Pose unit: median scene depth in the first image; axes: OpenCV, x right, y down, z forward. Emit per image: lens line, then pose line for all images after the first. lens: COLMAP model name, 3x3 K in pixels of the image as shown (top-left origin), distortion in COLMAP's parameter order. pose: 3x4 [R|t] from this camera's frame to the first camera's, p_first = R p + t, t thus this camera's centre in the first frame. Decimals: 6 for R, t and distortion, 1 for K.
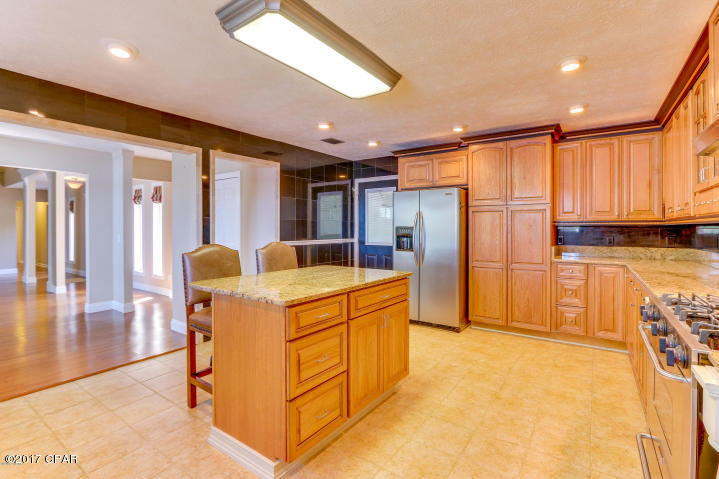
lens RADIAL K [[342.2, 0, 362.5], [0, 342.2, 228.7], [0, 0, 1]] dist [-0.014773, 0.000797]
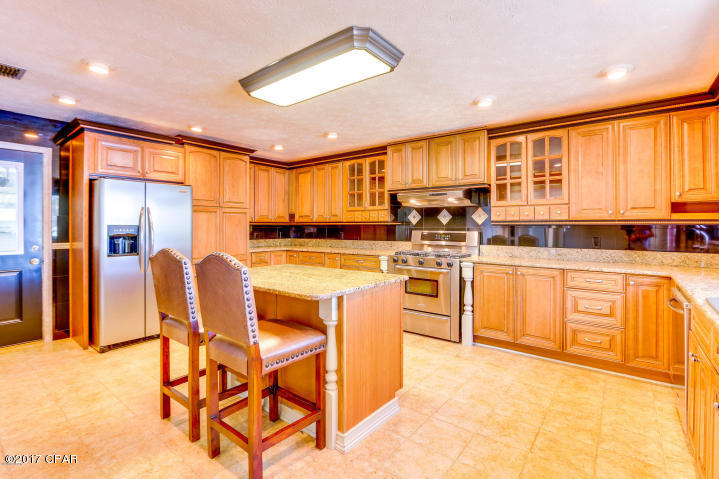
lens RADIAL K [[342.2, 0, 365.4], [0, 342.2, 224.6], [0, 0, 1]] dist [-0.014773, 0.000797]
pose [[0.051635, 0.006747, 0.998643, -0.657476], [0.001186, 0.999976, -0.006817, -0.000459], [-0.998665, 0.001536, 0.051626, 0.418544]]
